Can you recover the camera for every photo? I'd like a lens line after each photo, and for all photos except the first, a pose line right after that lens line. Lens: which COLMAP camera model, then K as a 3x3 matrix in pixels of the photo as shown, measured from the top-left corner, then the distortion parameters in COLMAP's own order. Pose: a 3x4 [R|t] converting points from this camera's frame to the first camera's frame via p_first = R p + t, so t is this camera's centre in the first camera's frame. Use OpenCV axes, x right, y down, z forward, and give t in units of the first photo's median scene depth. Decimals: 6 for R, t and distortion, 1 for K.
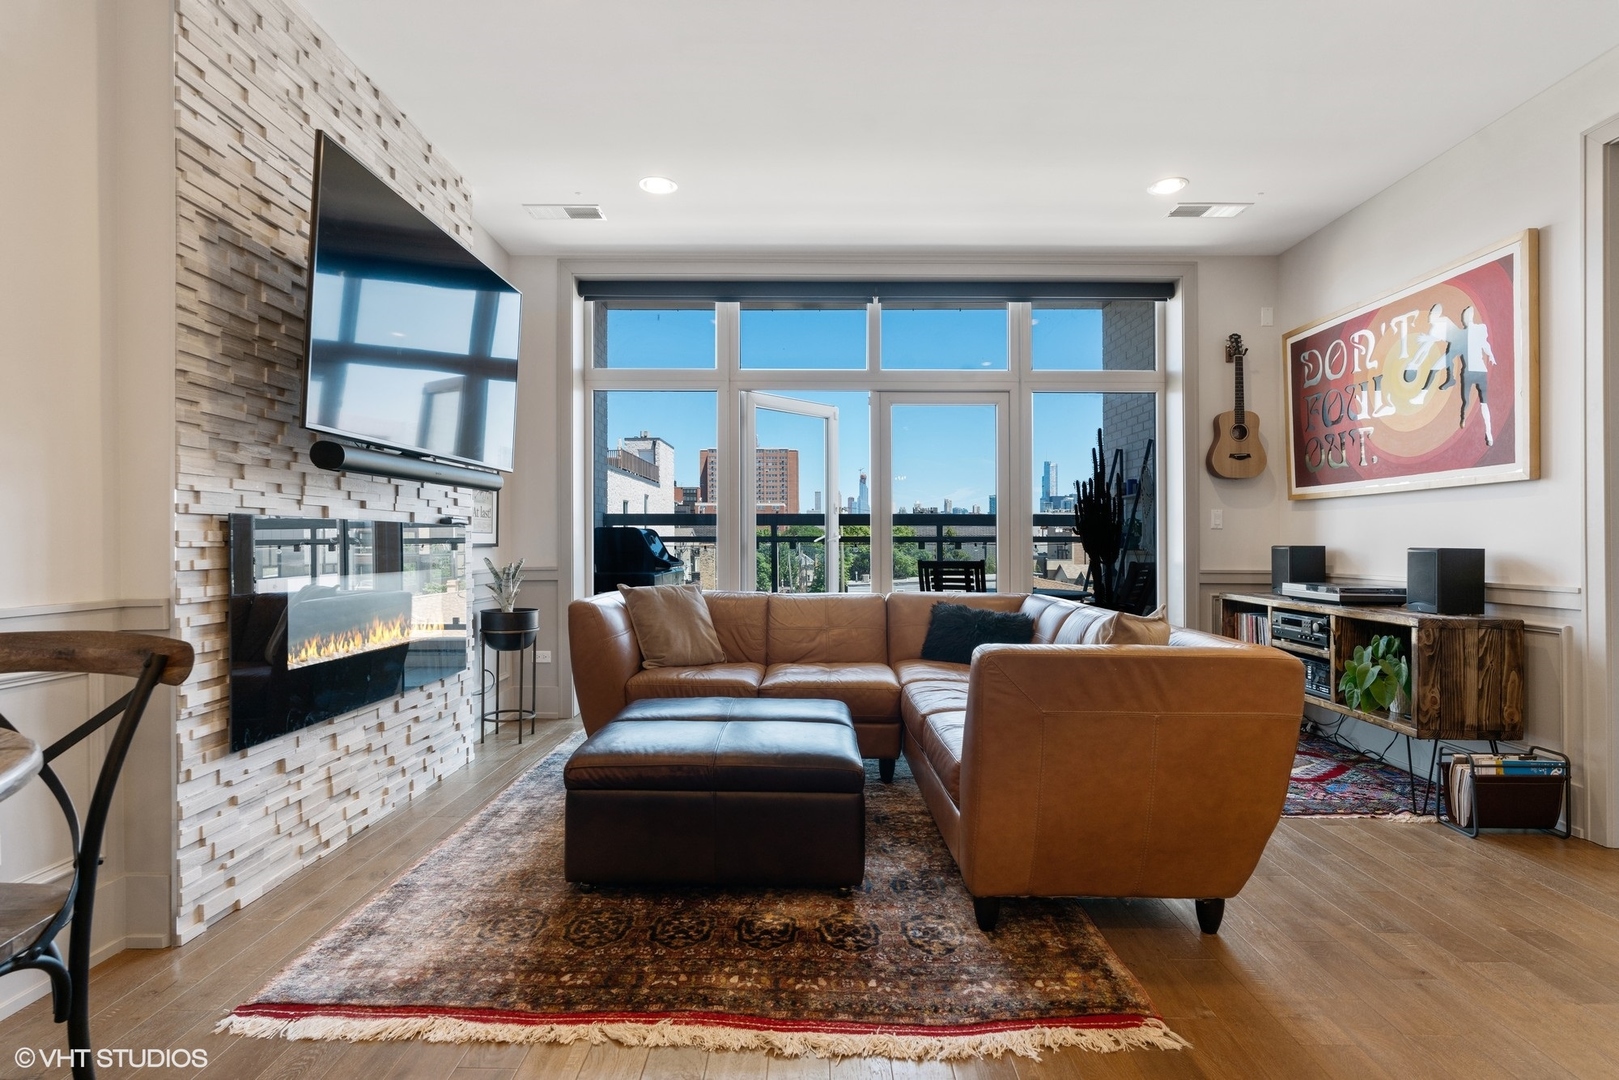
lens RADIAL K [[783.2, 0, 803.4], [0, 783.2, 538.7], [0, 0, 1]] dist [-0.014786, 0.006183]
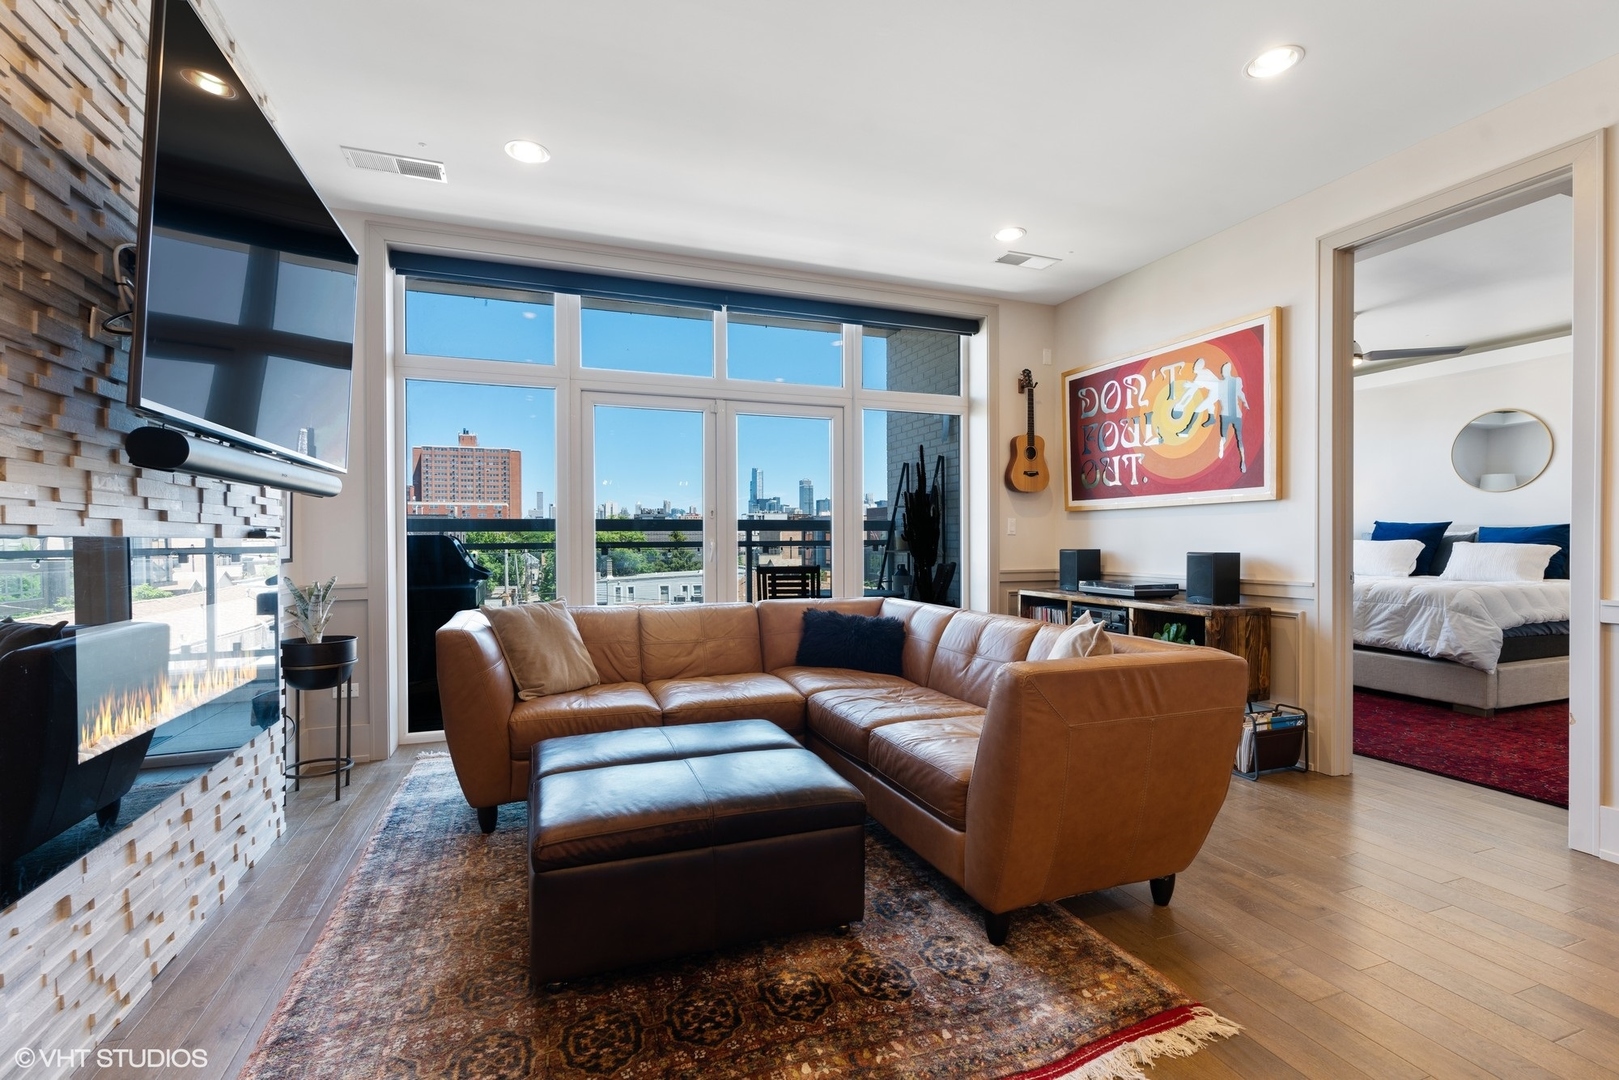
lens RADIAL K [[721.8, 0, 799.3], [0, 721.8, 541.4], [0, 0, 1]] dist [-0.014322, 0.005280]
pose [[0.934750, -0.008253, 0.355211, -0.237512], [0.006054, 0.999955, 0.007302, -0.019892], [-0.355255, -0.004675, 0.934758, 0.160585]]
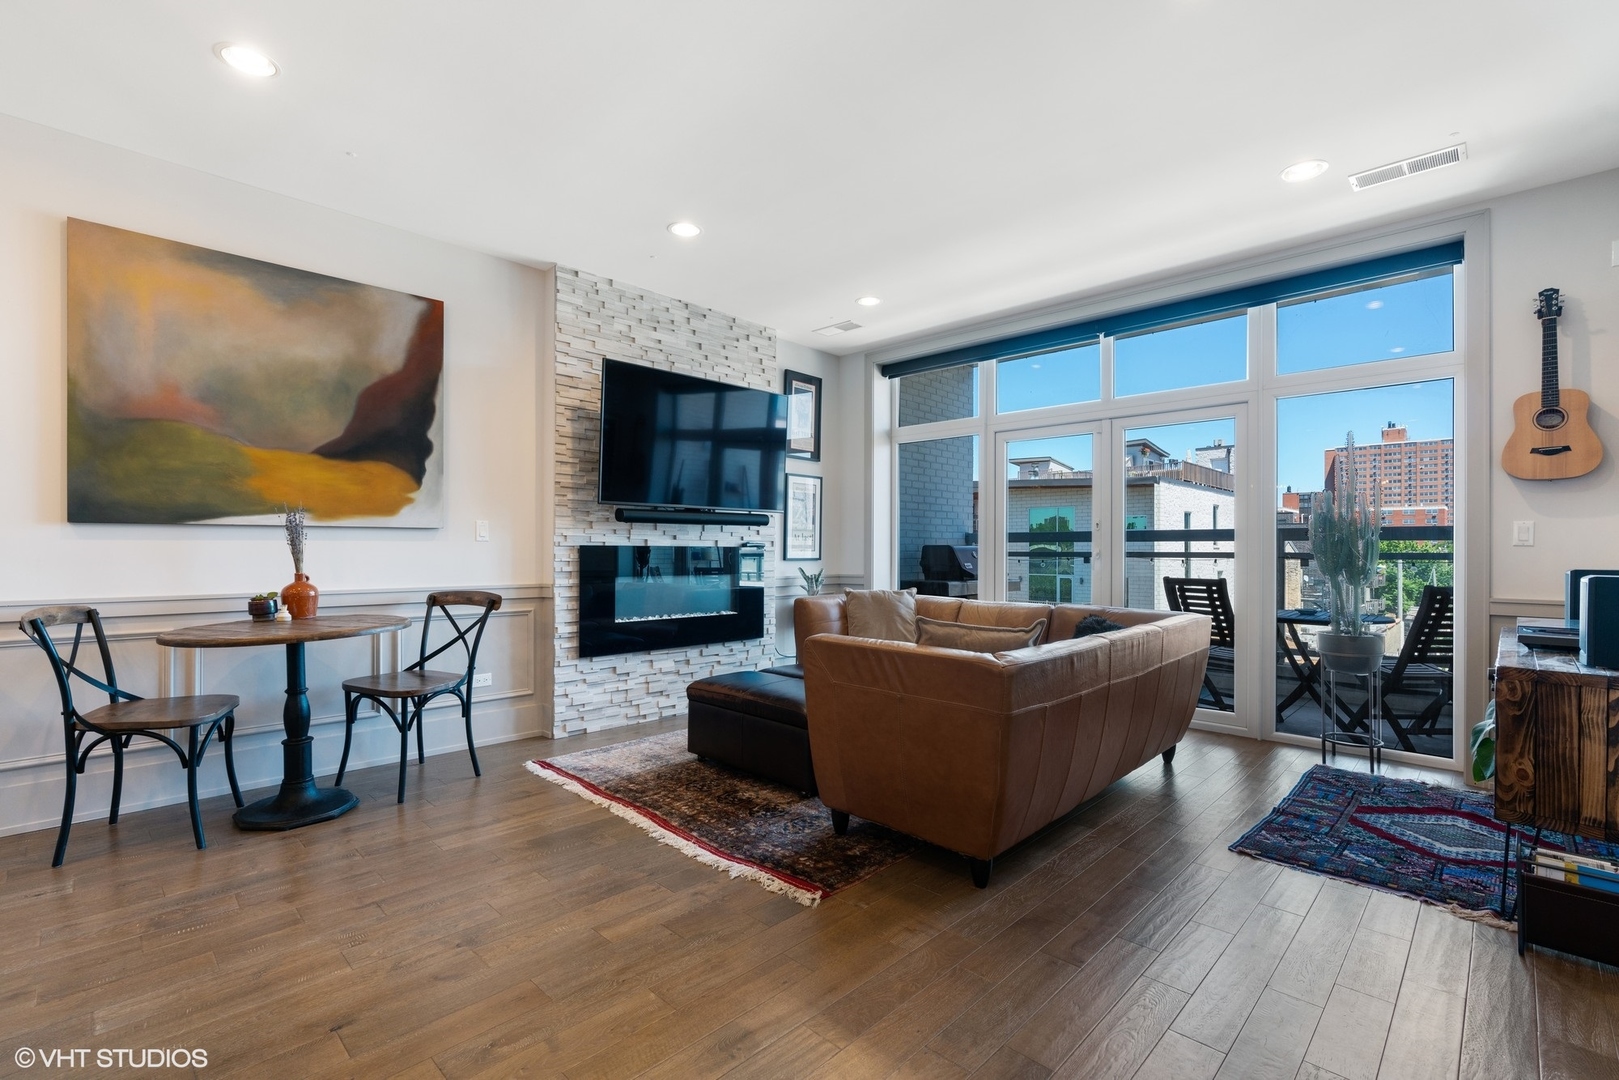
lens RADIAL K [[721.8, 0, 812.5], [0, 721.8, 540.7], [0, 0, 1]] dist [-0.014322, 0.005280]
pose [[0.725578, -0.008467, -0.688088, 0.790080], [0.000680, 0.999933, -0.011587, -0.015254], [0.688139, 0.007939, 0.725535, 0.002453]]
